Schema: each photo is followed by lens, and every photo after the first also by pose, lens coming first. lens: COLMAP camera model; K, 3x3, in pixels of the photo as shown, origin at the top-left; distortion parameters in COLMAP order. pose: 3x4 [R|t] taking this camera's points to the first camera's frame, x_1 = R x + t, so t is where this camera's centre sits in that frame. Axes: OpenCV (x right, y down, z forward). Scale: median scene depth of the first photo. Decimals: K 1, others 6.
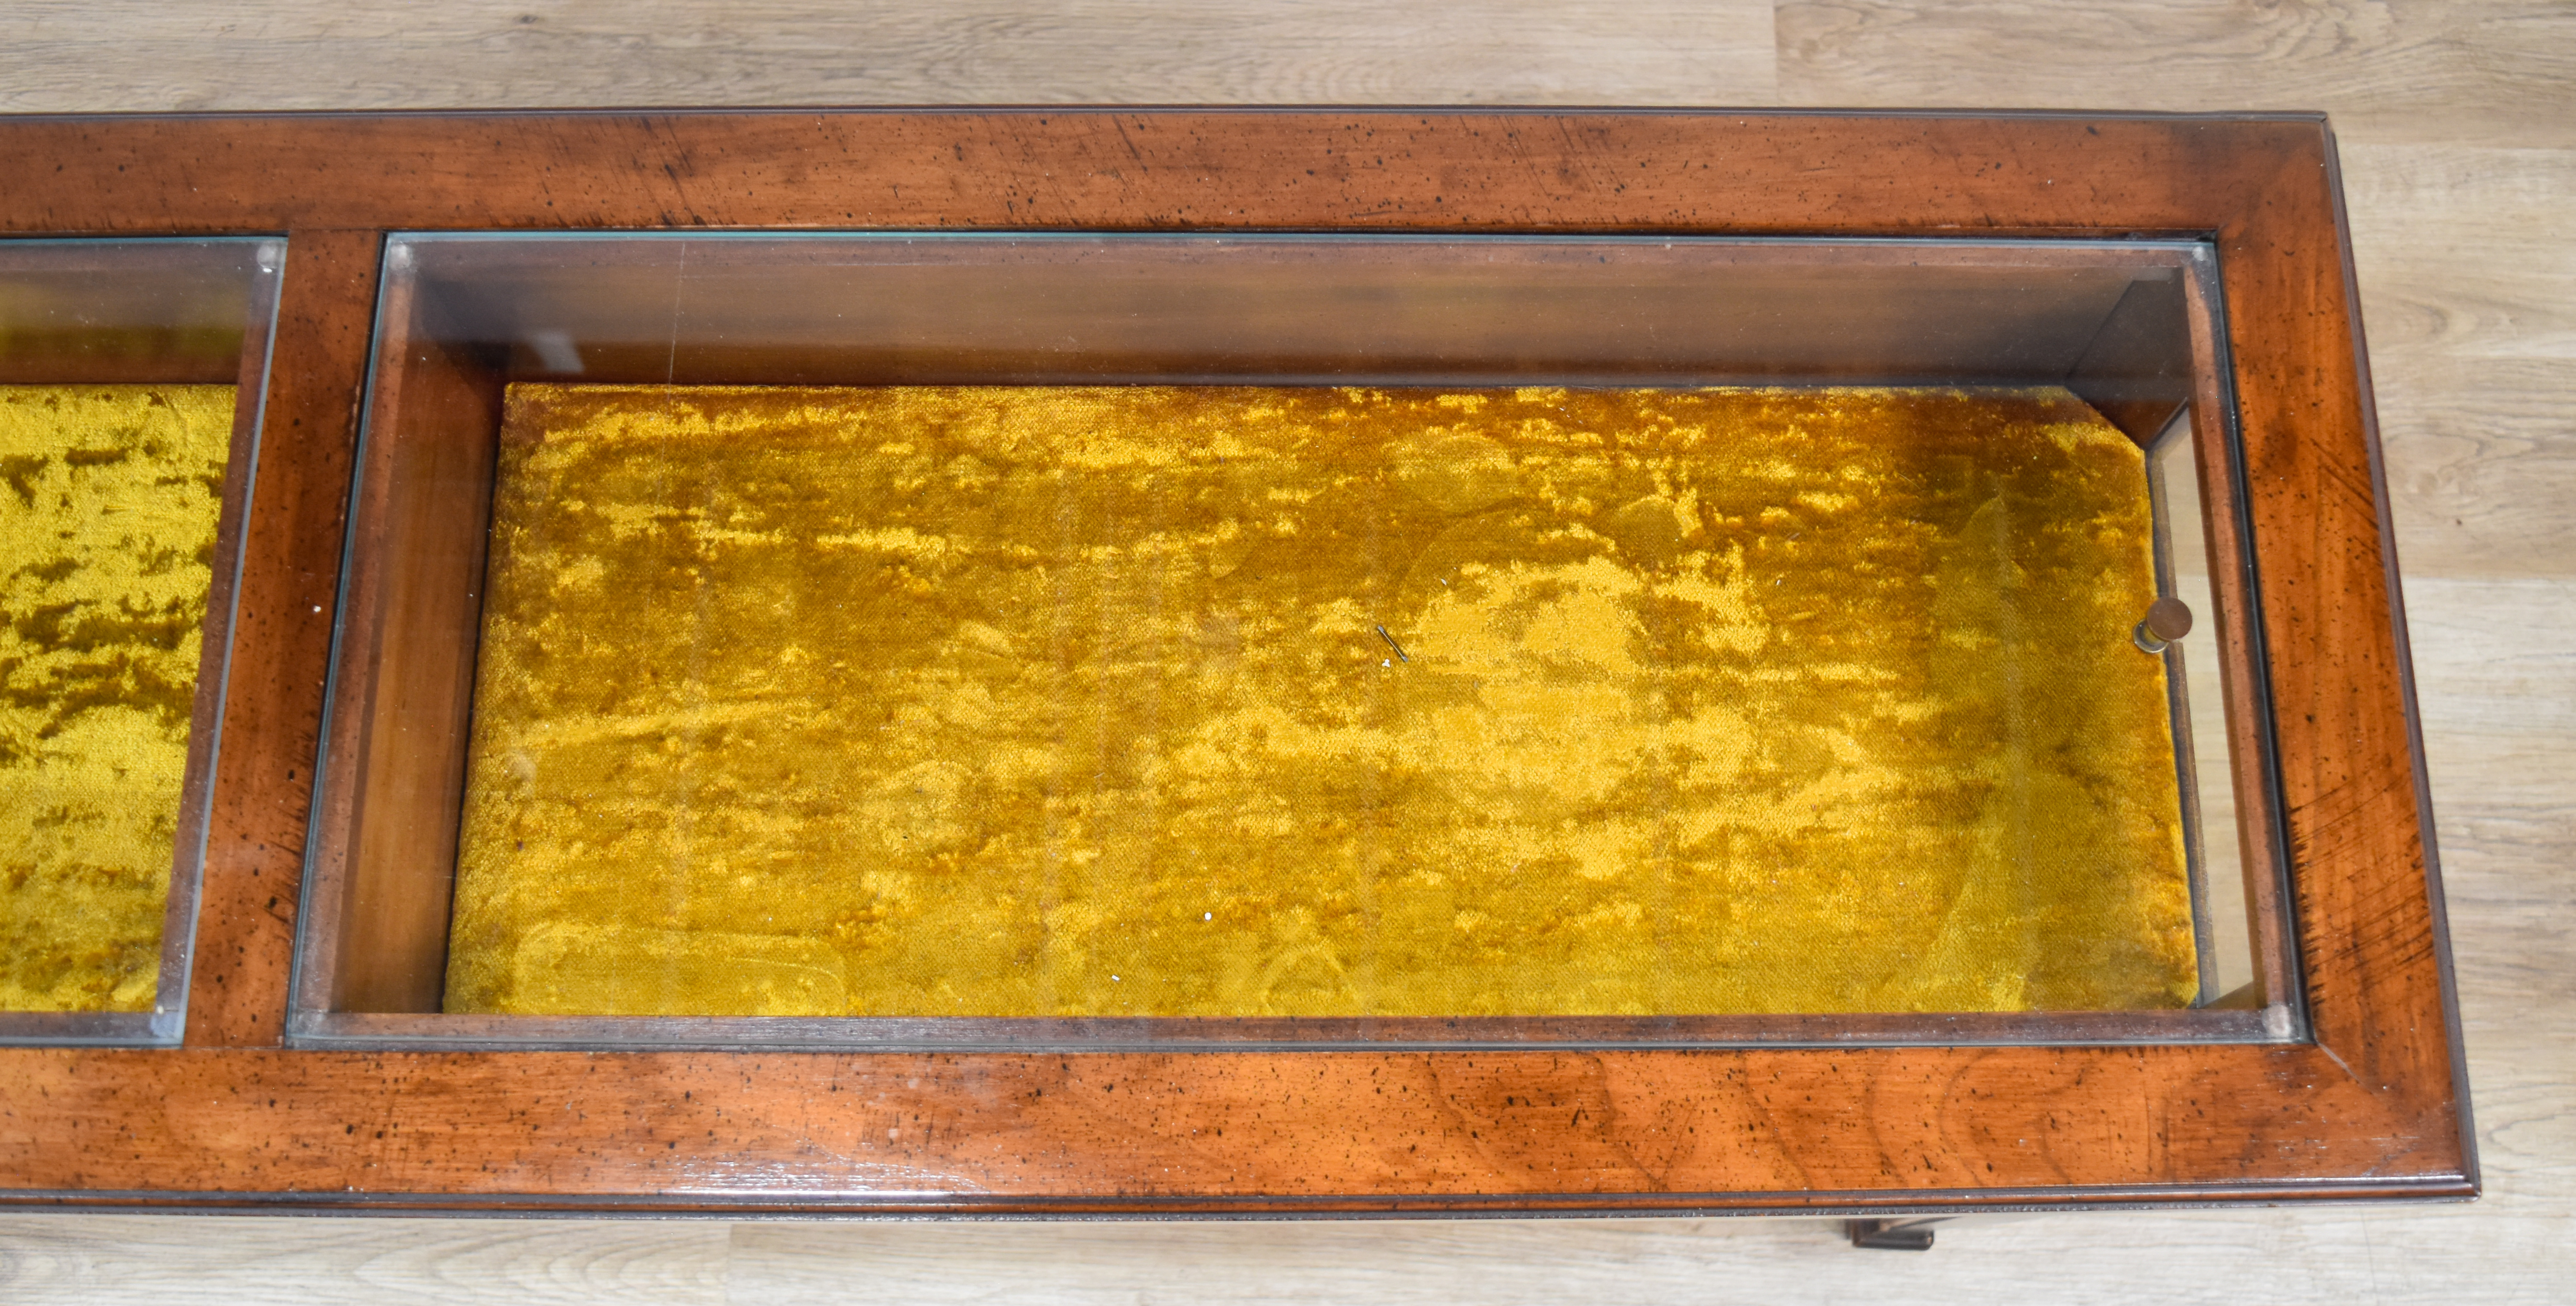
lens RADIAL K [[2476.3, 0, 1327.2], [0, 2476.3, 646.2], [0, 0, 1]] dist [-0.058651, -0.004710]
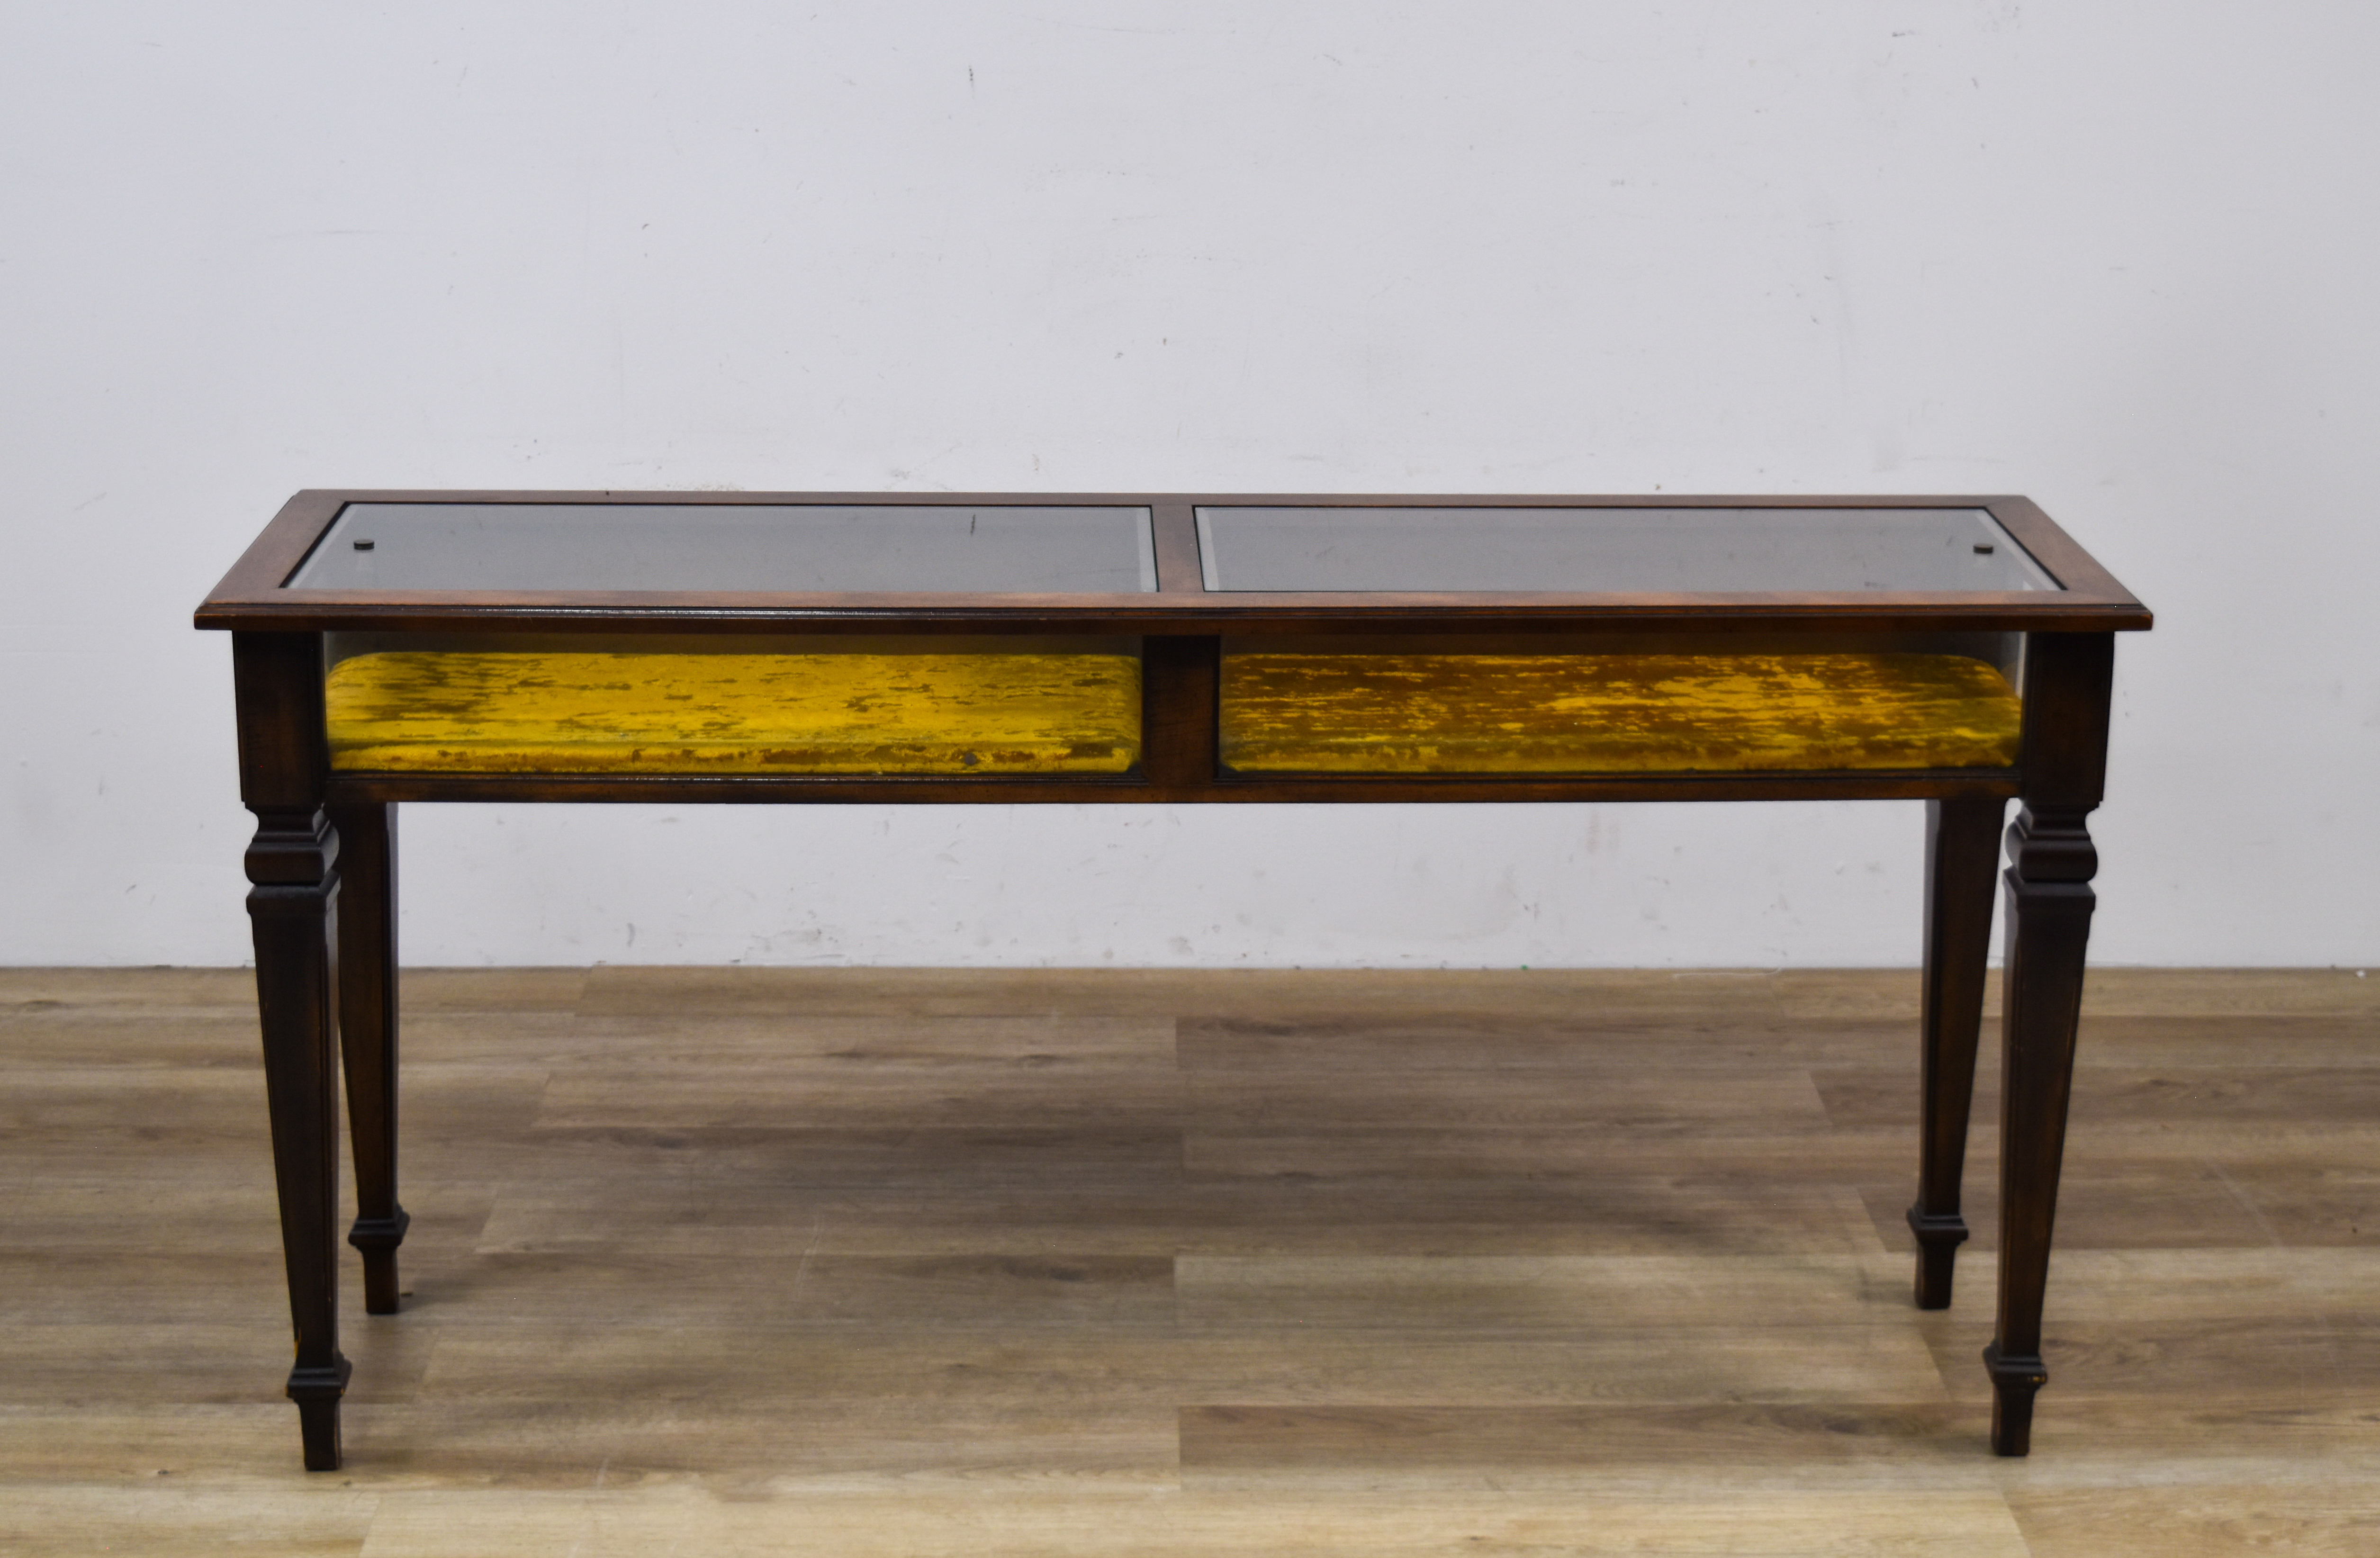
lens RADIAL K [[4136.8, 0, 1185.1], [0, 4136.8, 916.0], [0, 0, 1]] dist [0.033477, 0.215201]
pose [[0.999579, -0.000802, 0.029001, -0.459496], [0.024240, 0.572305, -0.819682, 2.936425], [-0.015940, 0.820040, 0.572084, -0.827941]]
